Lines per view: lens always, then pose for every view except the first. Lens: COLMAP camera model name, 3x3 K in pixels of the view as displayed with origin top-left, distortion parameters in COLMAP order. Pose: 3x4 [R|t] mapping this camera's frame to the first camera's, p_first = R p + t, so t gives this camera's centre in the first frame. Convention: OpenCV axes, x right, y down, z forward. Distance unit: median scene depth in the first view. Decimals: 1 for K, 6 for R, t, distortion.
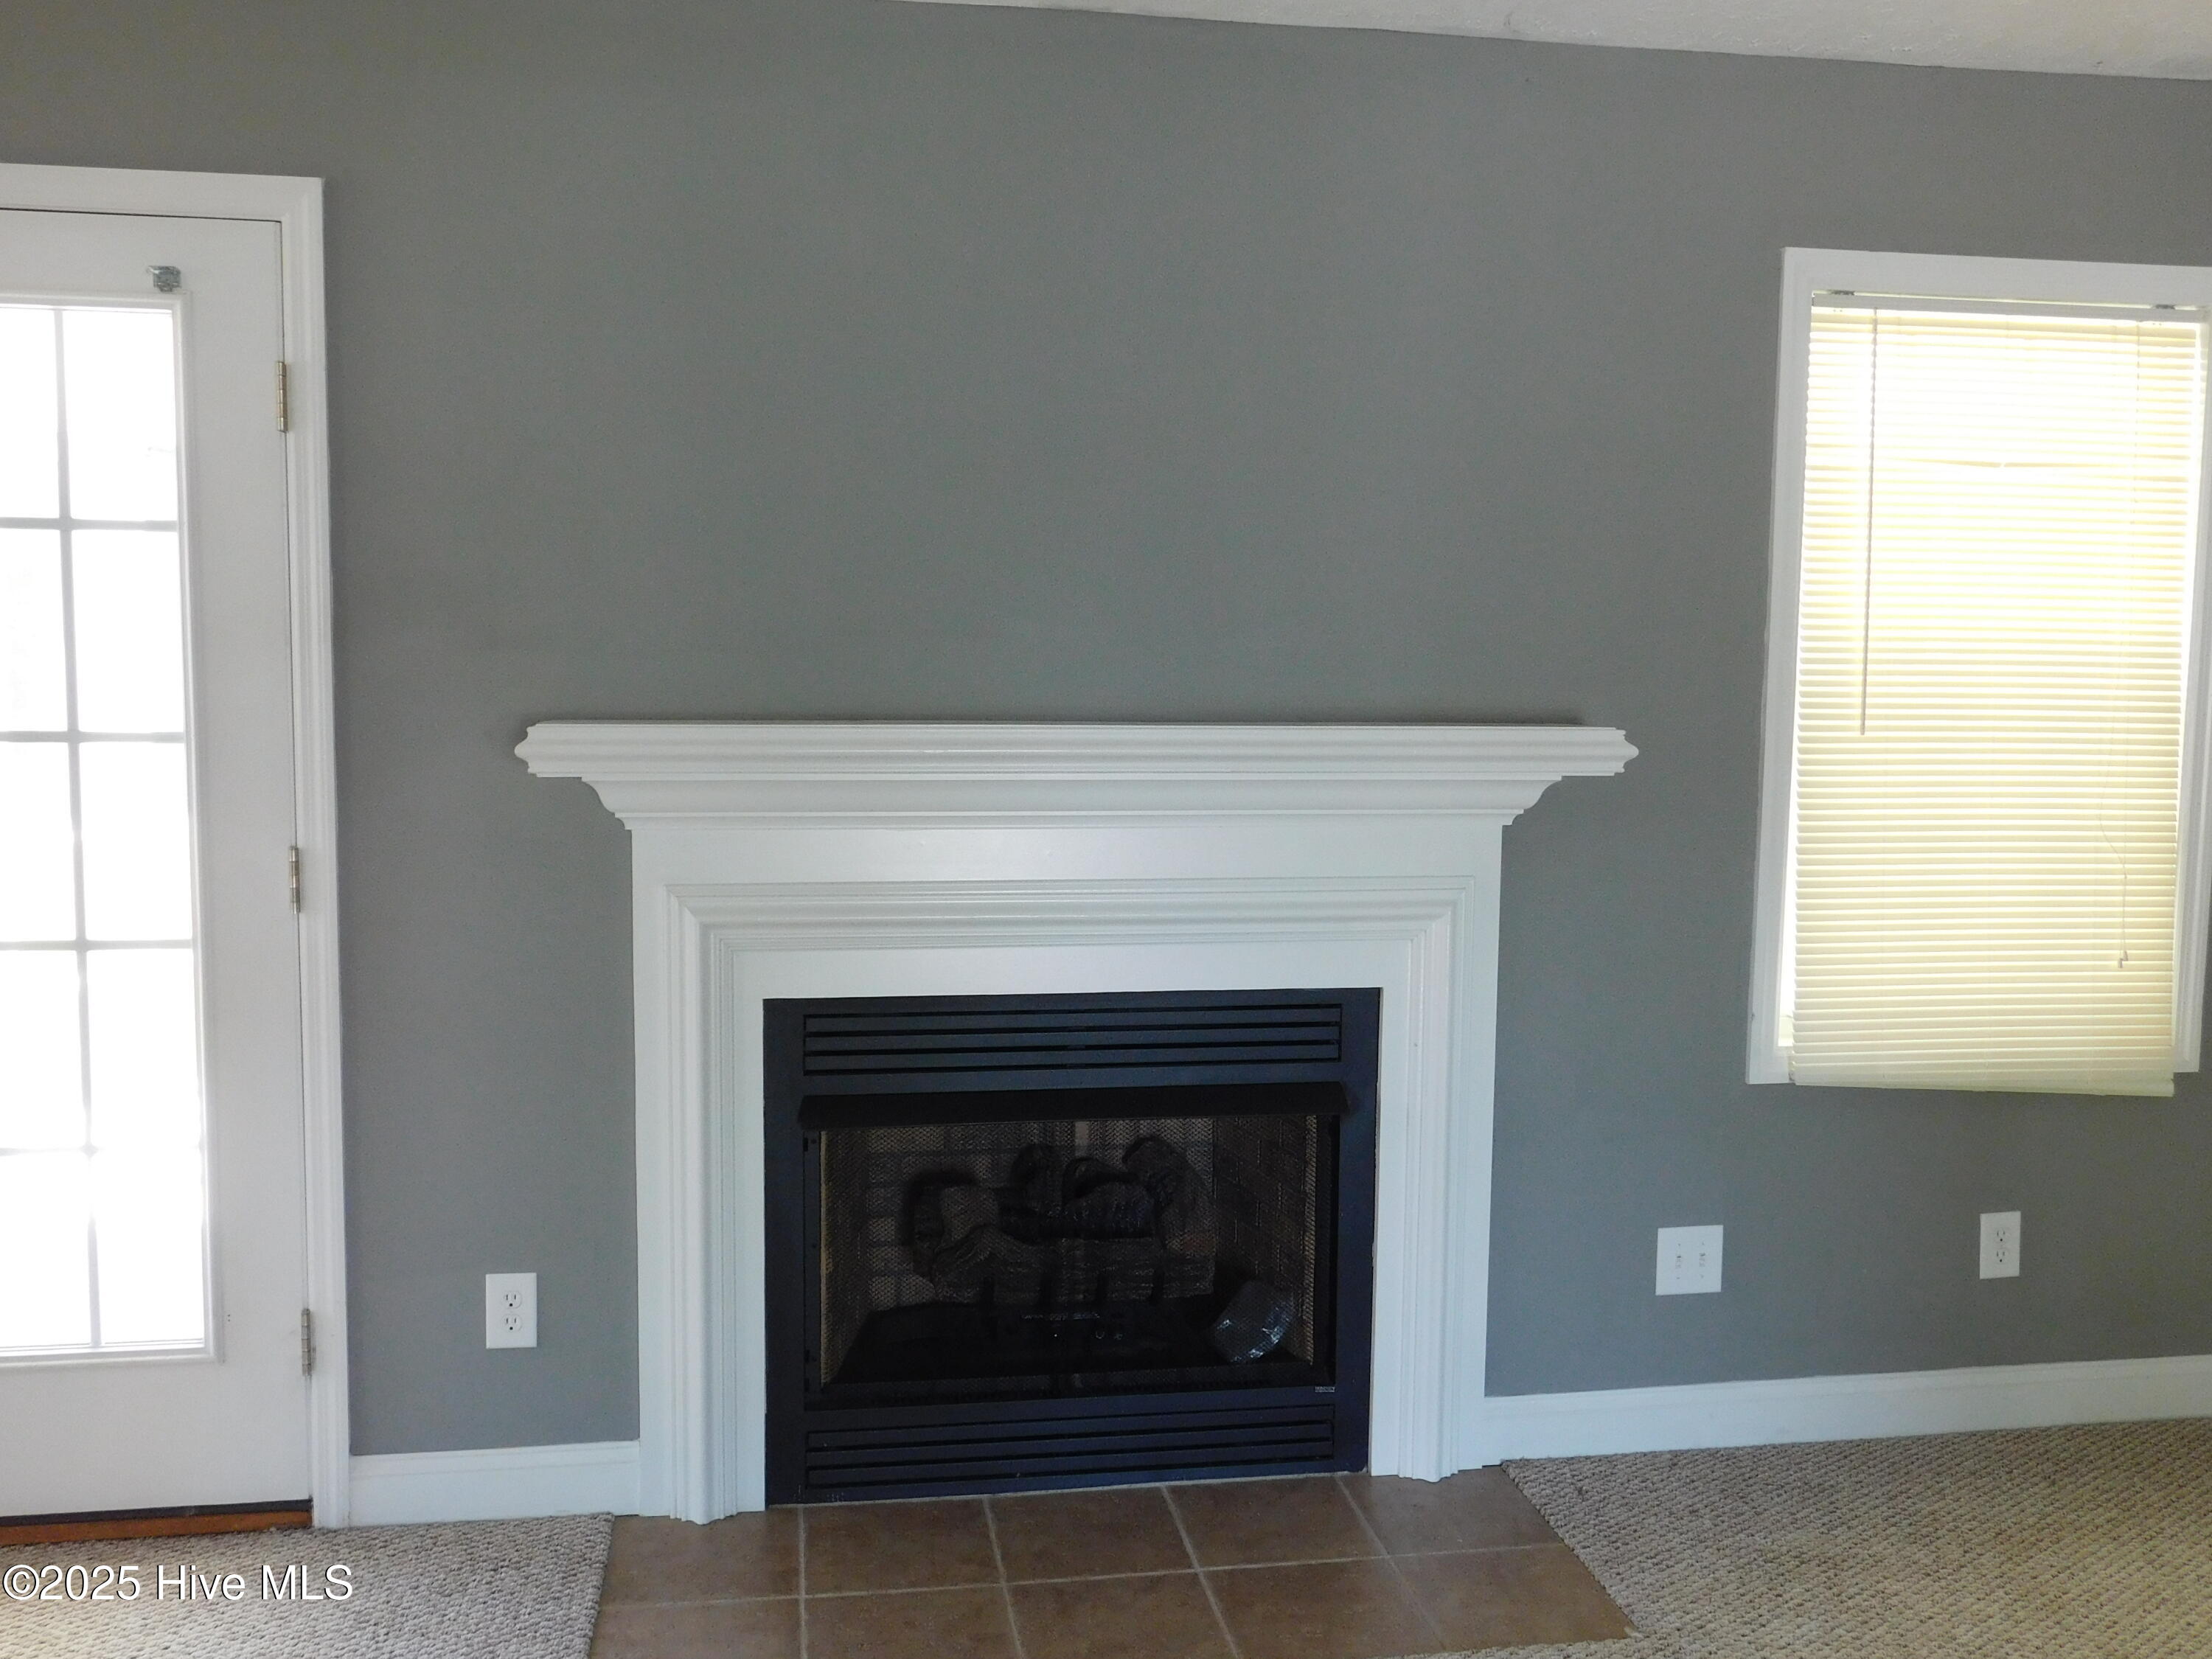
lens RADIAL K [[1927.9, 0, 1097.7], [0, 1927.9, 821.6], [0, 0, 1]] dist [-0.004286, 0.003926]
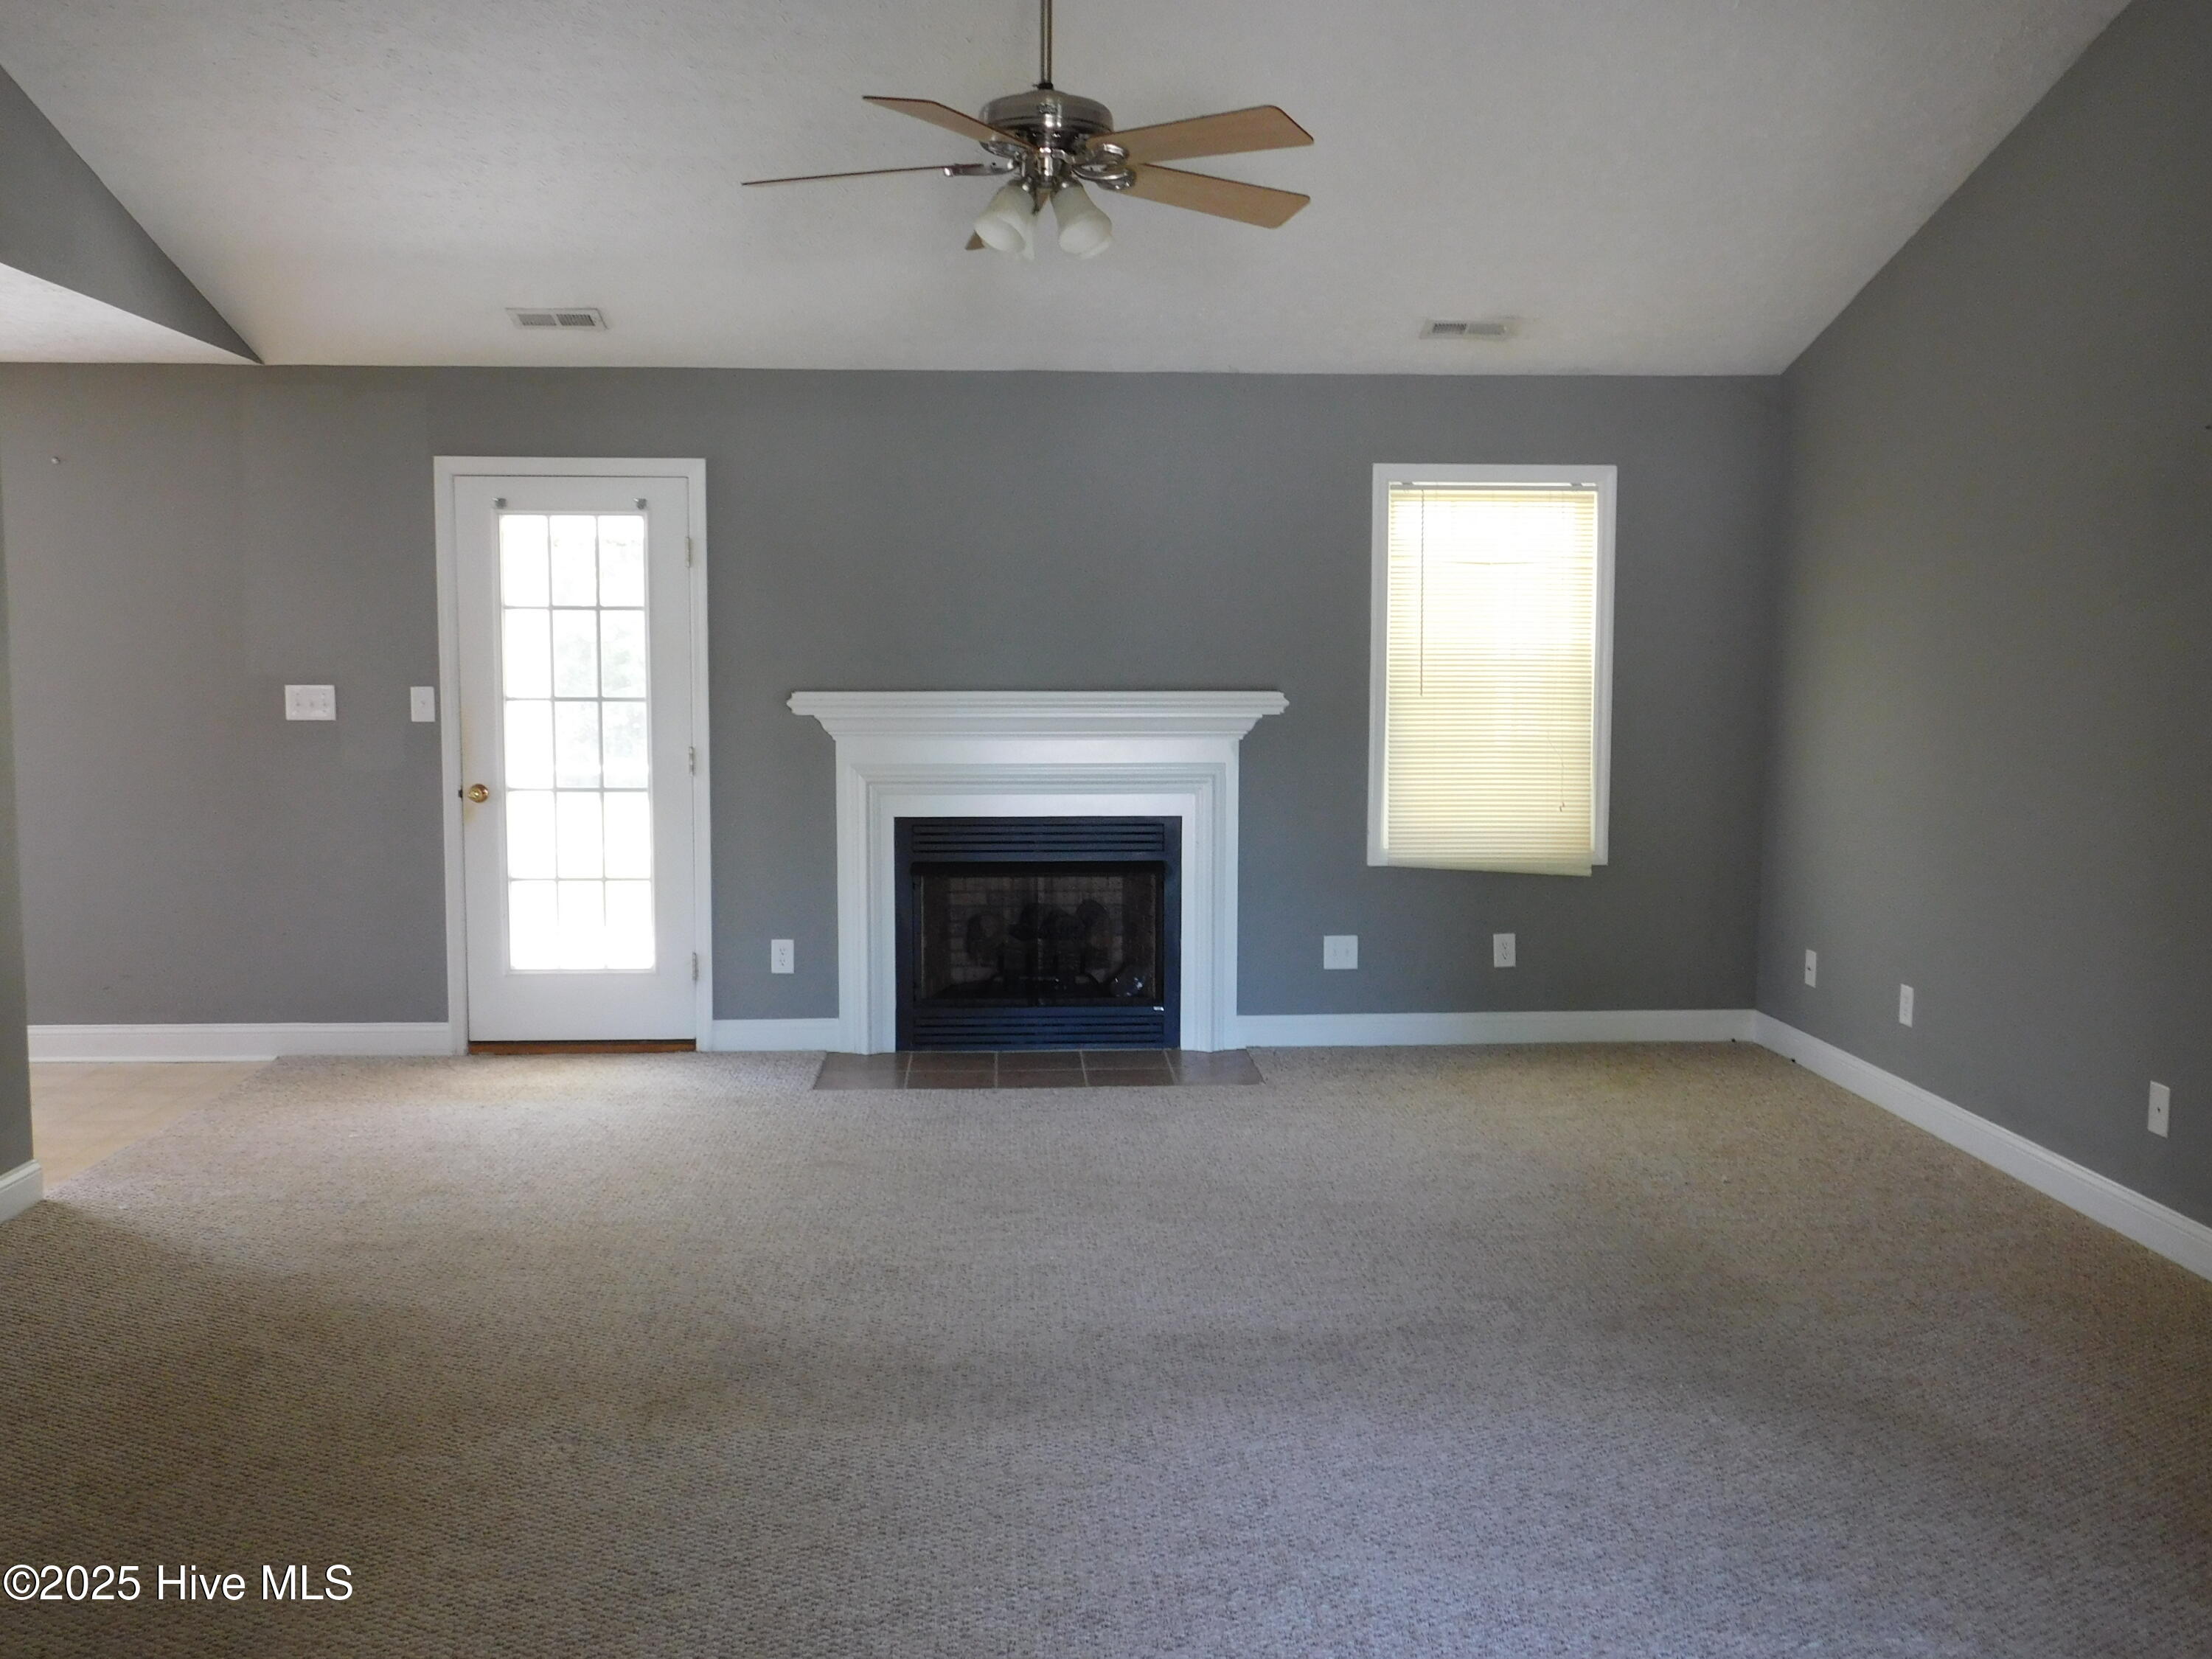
lens RADIAL K [[1927.9, 0, 1097.7], [0, 1927.9, 821.6], [0, 0, 1]] dist [-0.004286, 0.003926]
pose [[0.994565, 0.000585, -0.104112, 0.280634], [-0.000605, 1.000000, -0.000161, 0.094548], [0.104112, 0.000223, 0.994566, -1.140642]]
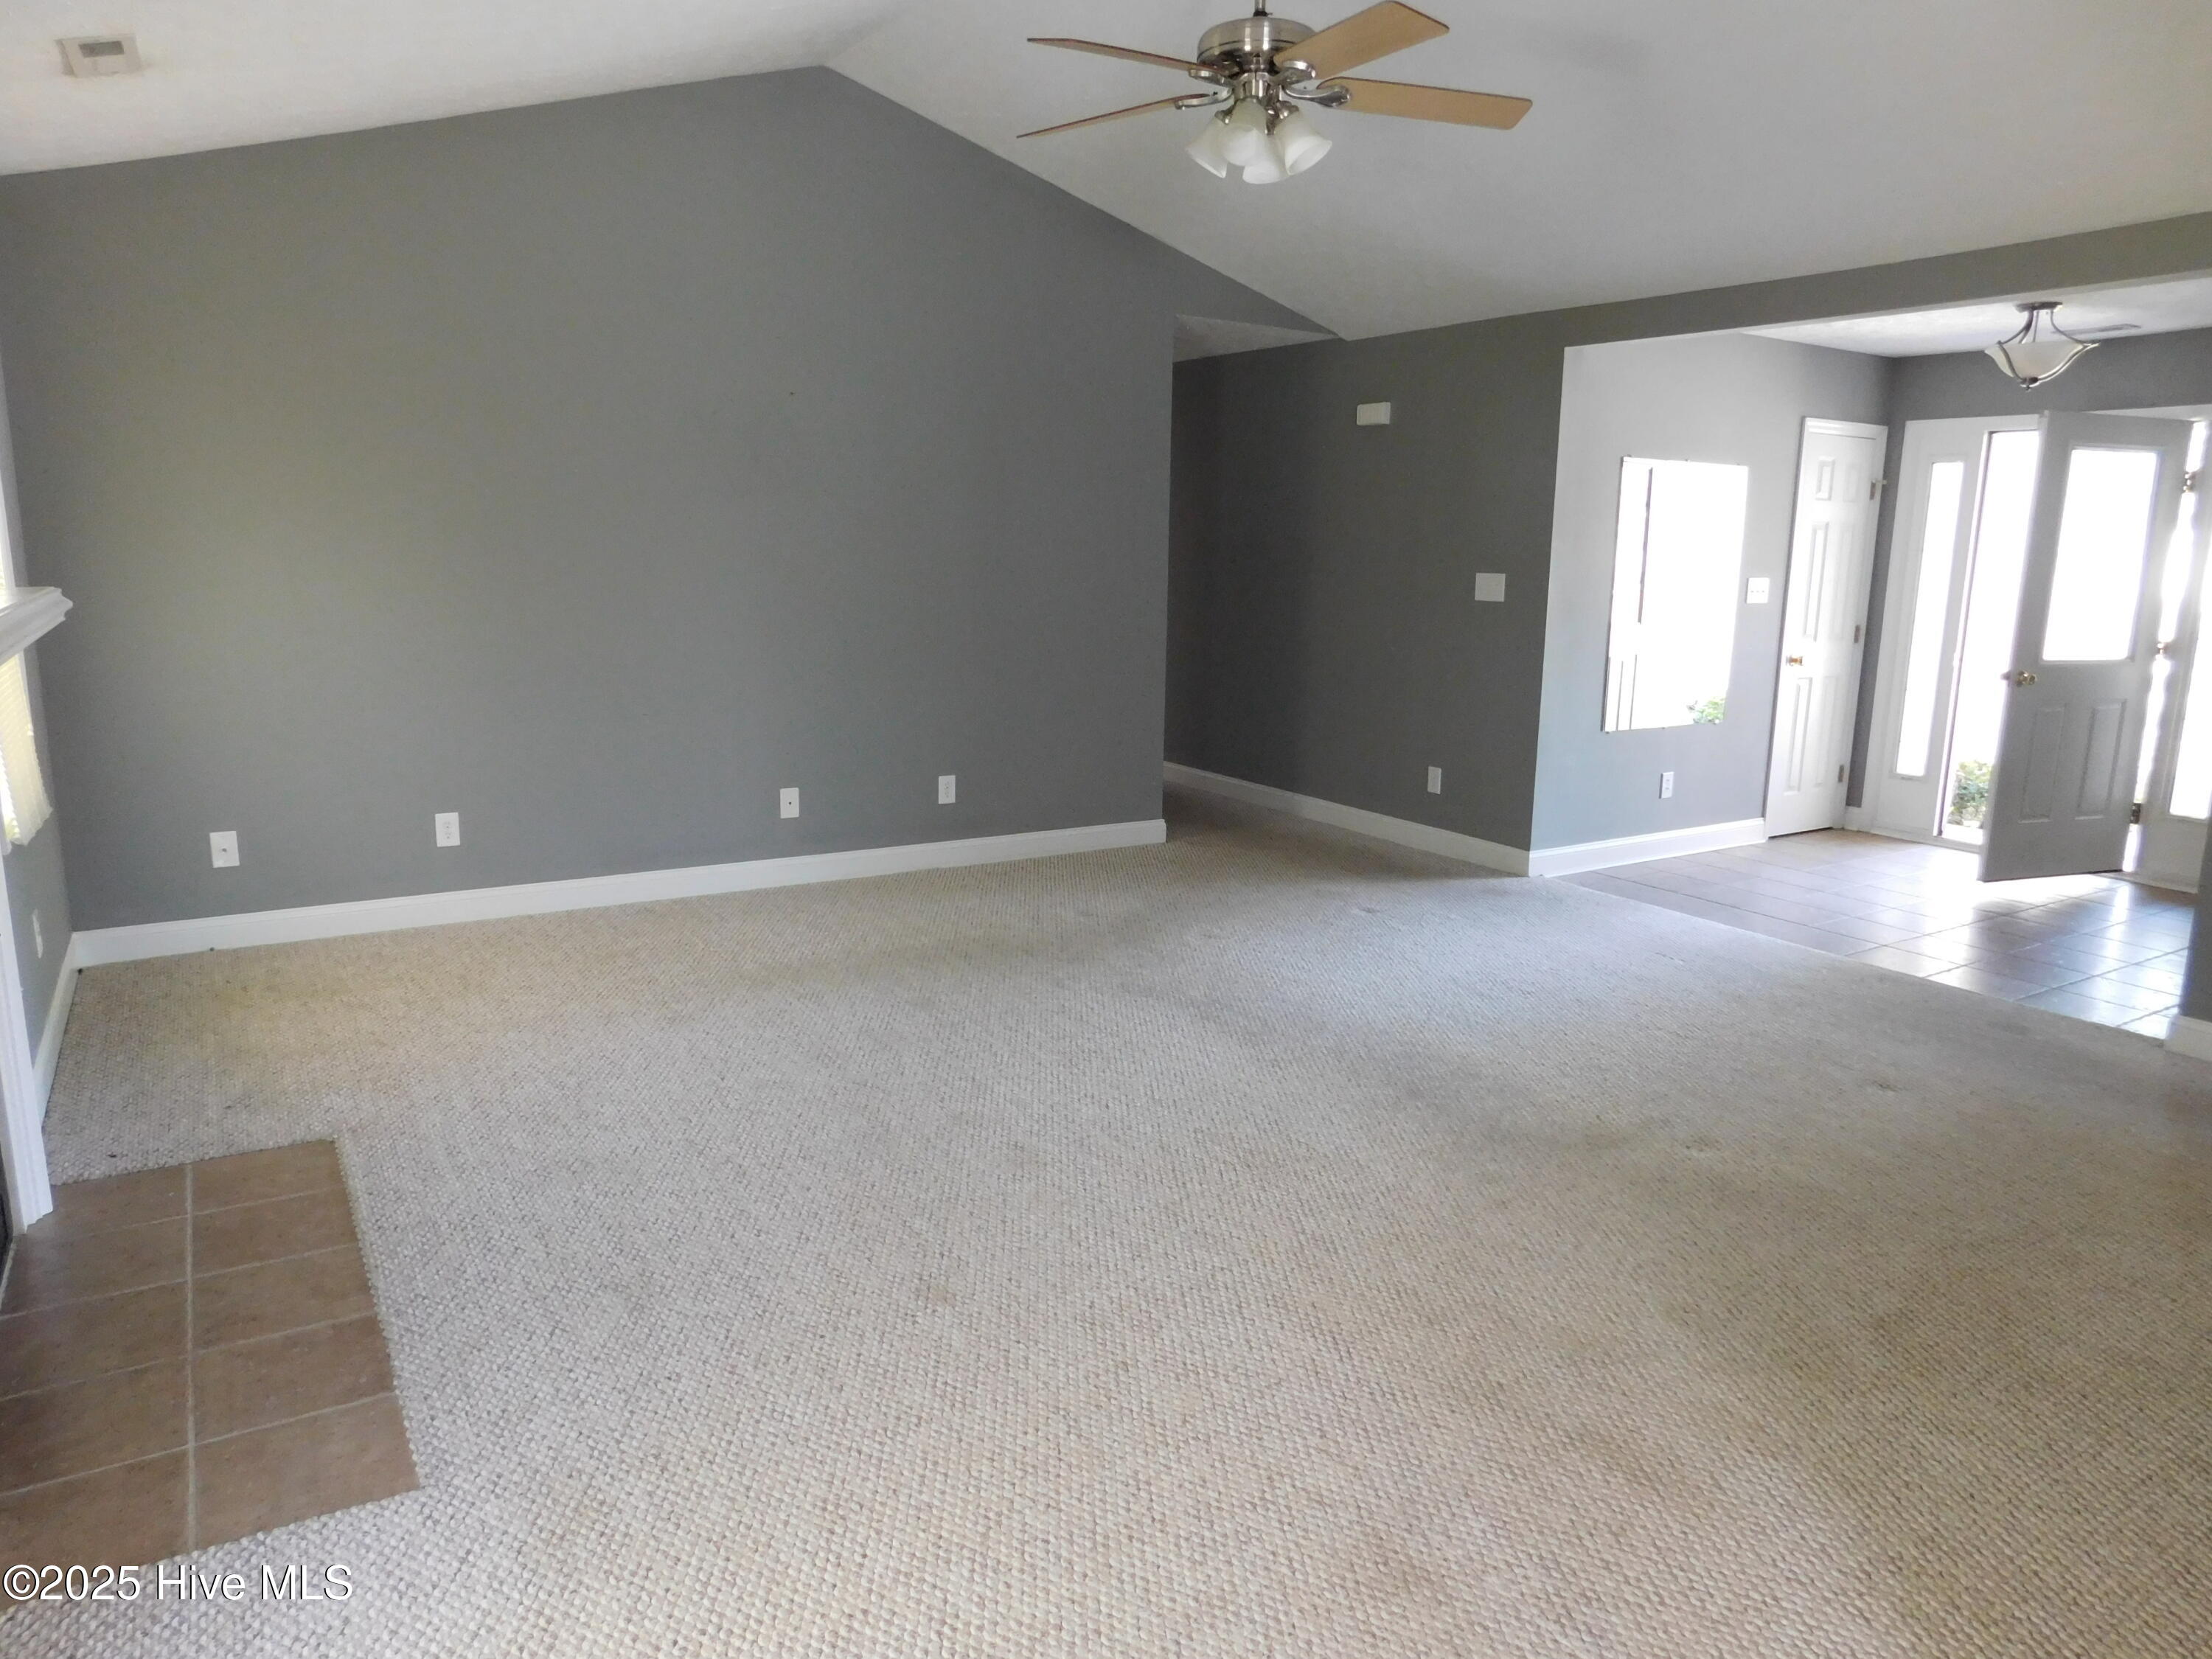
lens RADIAL K [[1463.5, 0, 1101.9], [0, 1463.5, 827.5], [0, 0, 1]] dist [-0.080724, 0.107316]
pose [[-0.385494, -0.201136, 0.900521, -0.899822], [0.062607, 0.968002, 0.243009, -0.081911], [-0.920584, 0.150057, -0.360567, 0.696989]]
